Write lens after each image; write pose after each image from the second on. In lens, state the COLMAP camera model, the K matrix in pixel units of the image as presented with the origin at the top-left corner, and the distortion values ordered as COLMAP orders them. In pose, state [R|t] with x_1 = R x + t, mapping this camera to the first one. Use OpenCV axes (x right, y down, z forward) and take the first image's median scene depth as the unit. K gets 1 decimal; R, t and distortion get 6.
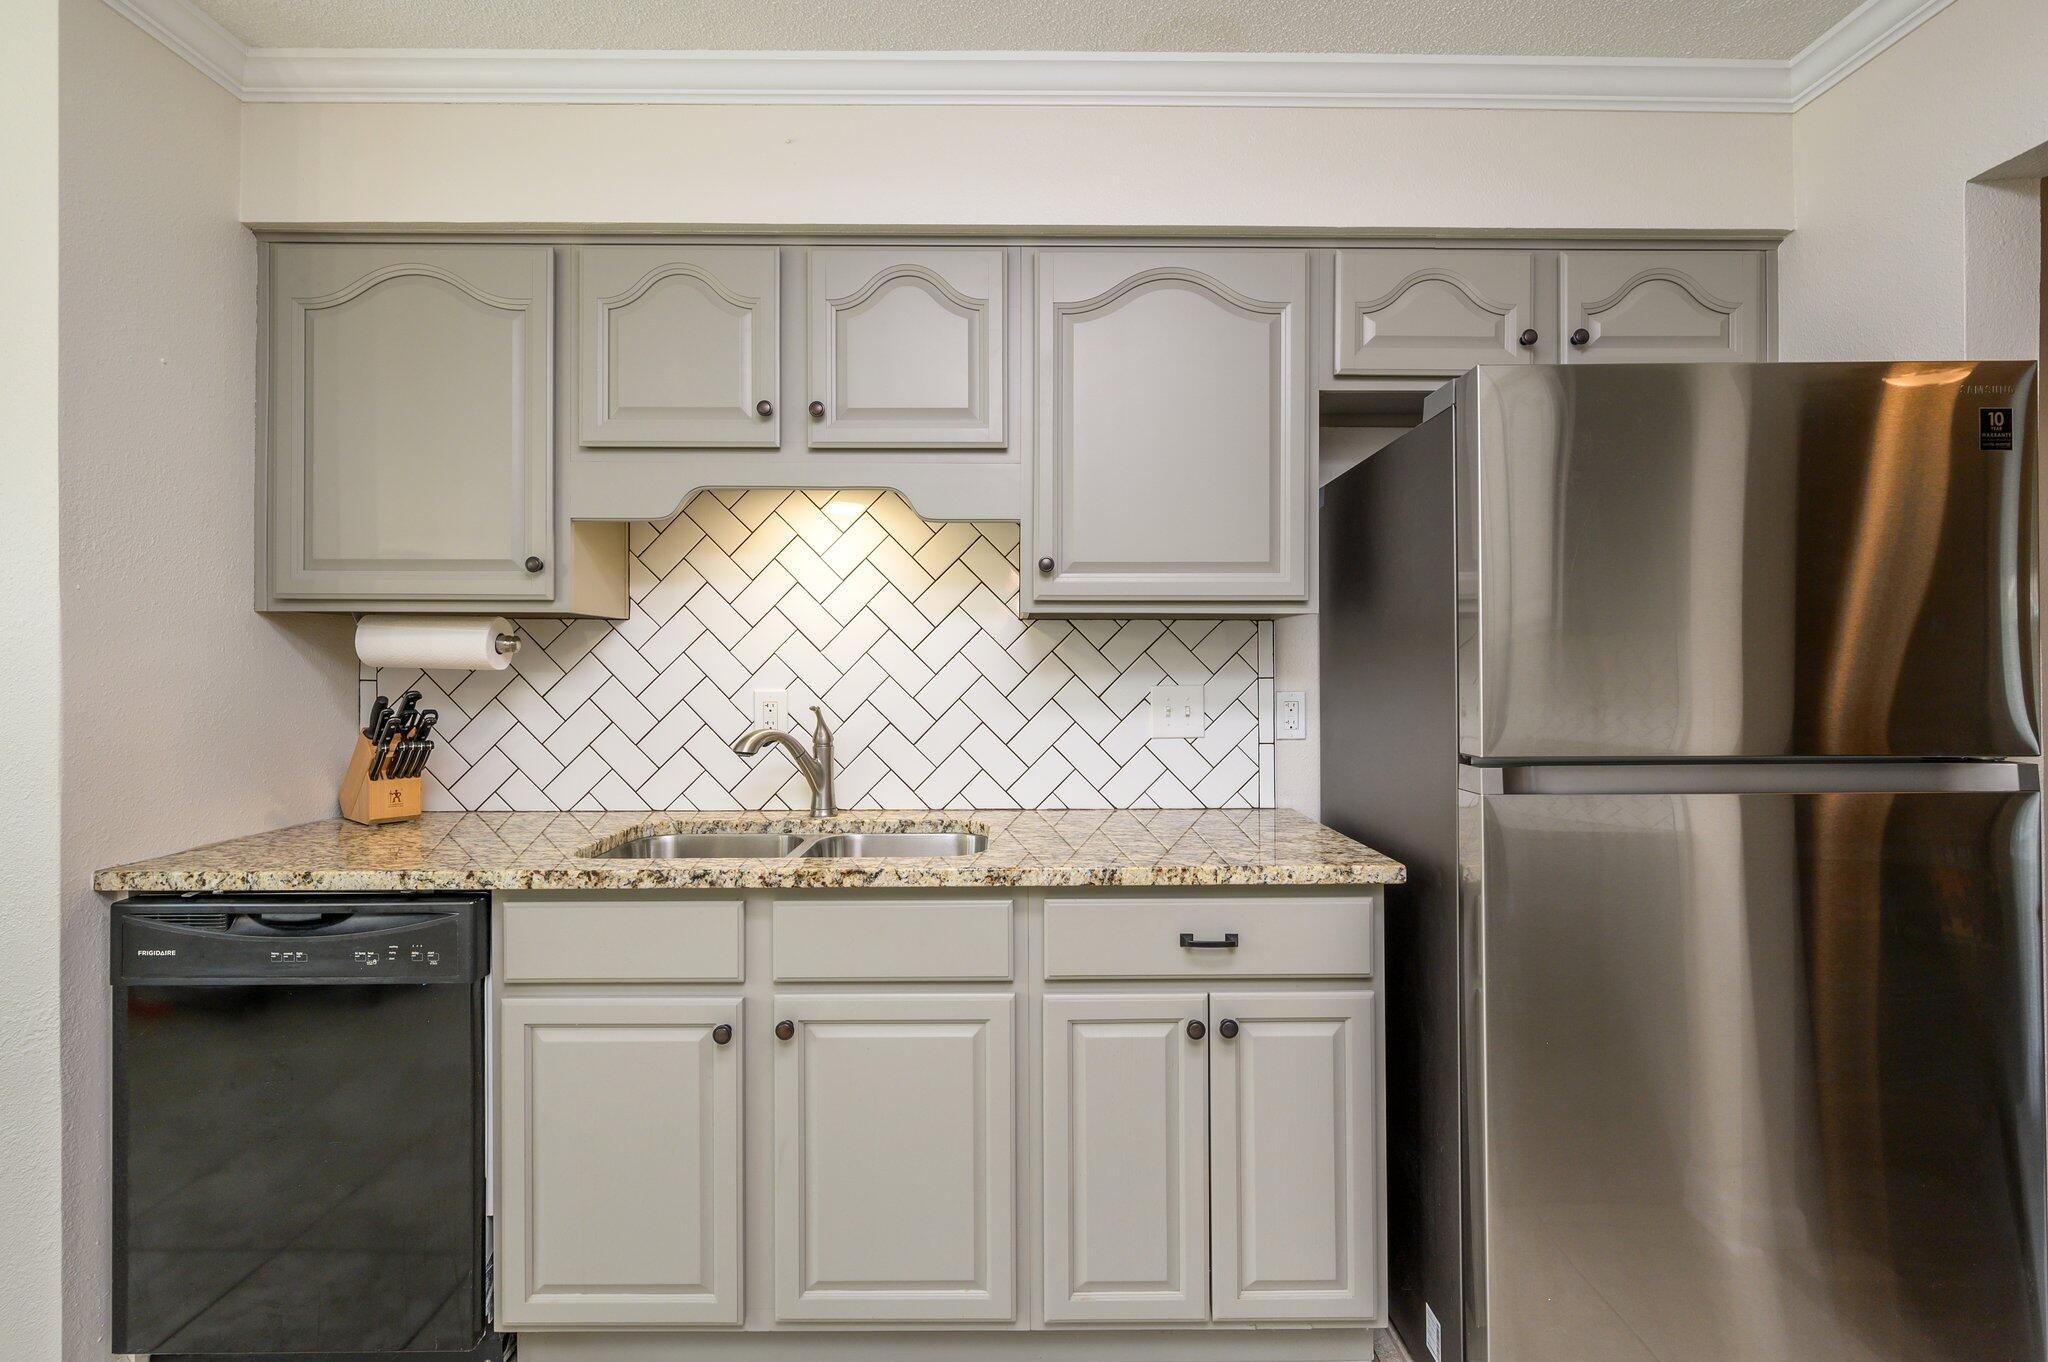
lens RADIAL K [[907.2, 0, 1016.3], [0, 907.2, 668.6], [0, 0, 1]] dist [0.002207, 0.000440]
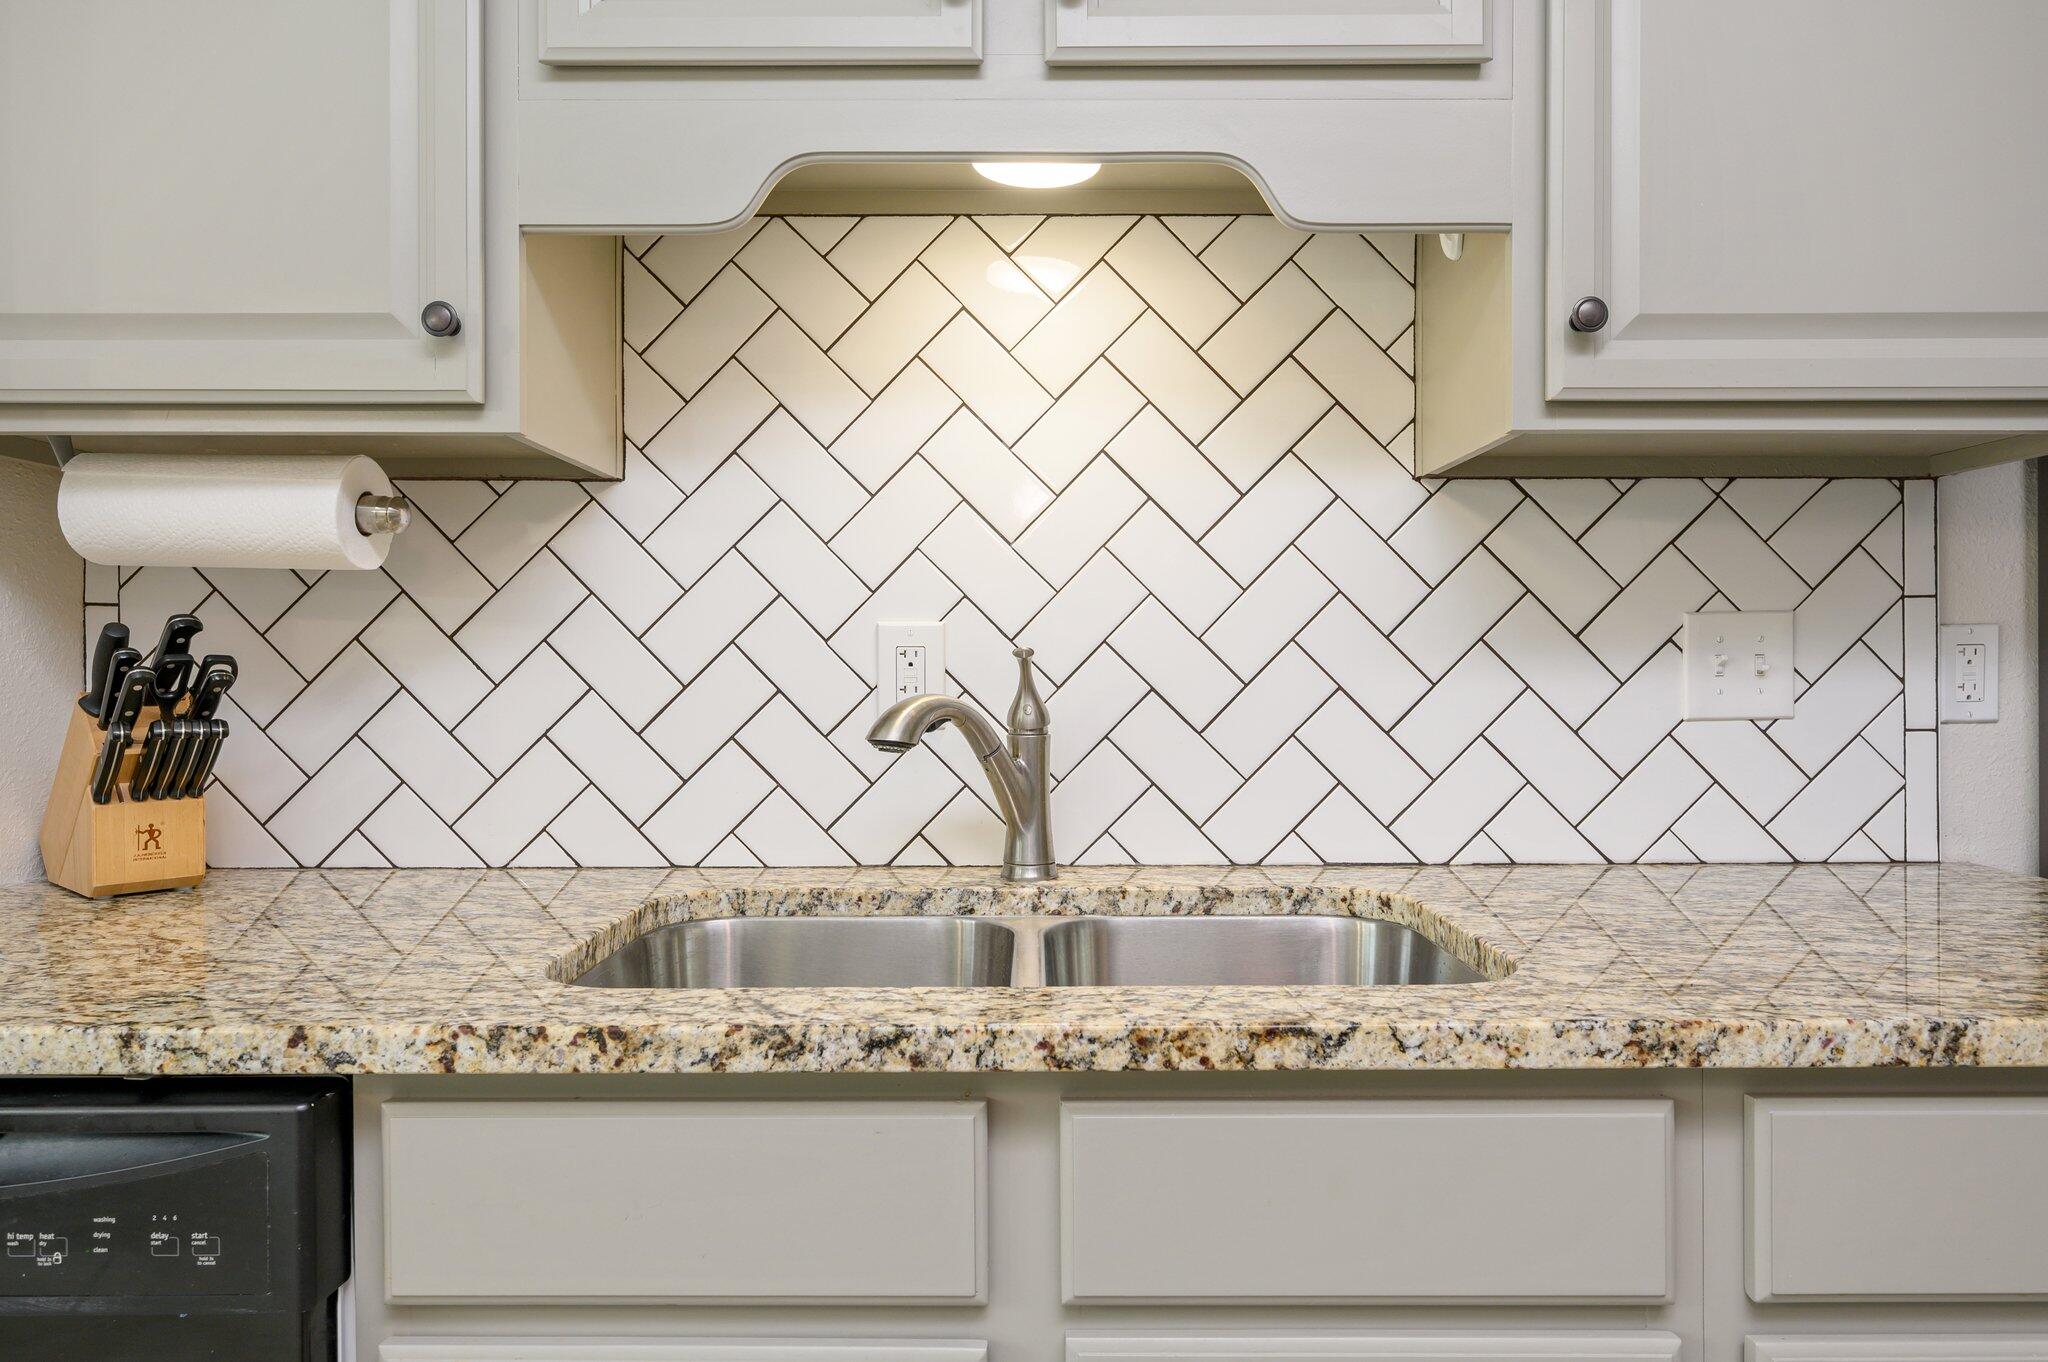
lens RADIAL K [[1209.2, 0, 1024.4], [0, 1209.2, 679.8], [0, 0, 1]] dist [0.000841, -0.001412]
pose [[0.999896, -0.002088, -0.014269, -0.221478], [0.002182, 0.999976, 0.006562, 0.056135], [0.014254, -0.006592, 0.999877, 0.382374]]
